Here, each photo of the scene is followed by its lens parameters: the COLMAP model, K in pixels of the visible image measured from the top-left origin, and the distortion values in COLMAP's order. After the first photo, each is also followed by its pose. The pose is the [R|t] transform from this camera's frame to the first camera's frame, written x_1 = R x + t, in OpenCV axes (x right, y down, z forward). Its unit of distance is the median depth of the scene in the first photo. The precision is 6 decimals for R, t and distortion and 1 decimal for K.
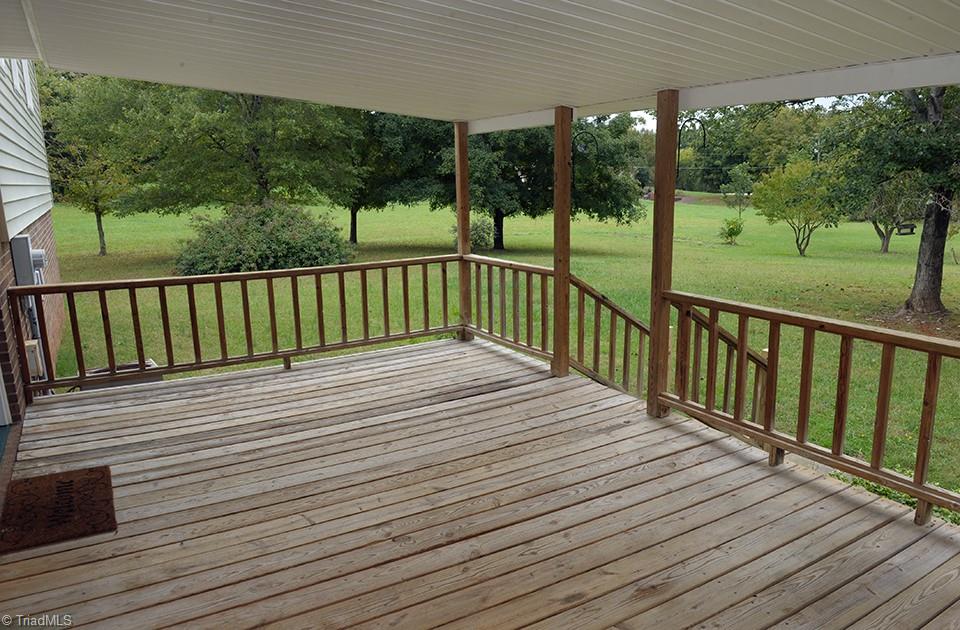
lens RADIAL K [[658.1, 0, 496.7], [0, 658.1, 314.8], [0, 0, 1]] dist [-0.049934, -0.001949]
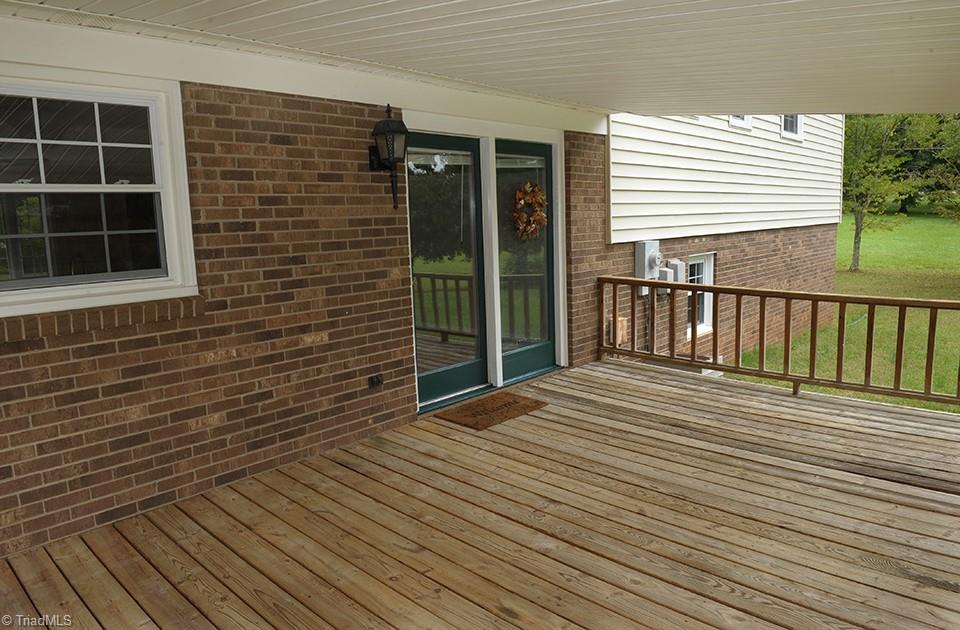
lens RADIAL K [[658.1, 0, 496.7], [0, 658.1, 314.8], [0, 0, 1]] dist [-0.049934, -0.001949]
pose [[0.284173, 0.152627, -0.946547, 0.509115], [-0.174000, 0.979064, 0.105632, -0.065521], [0.942852, 0.134681, 0.304781, 0.302857]]
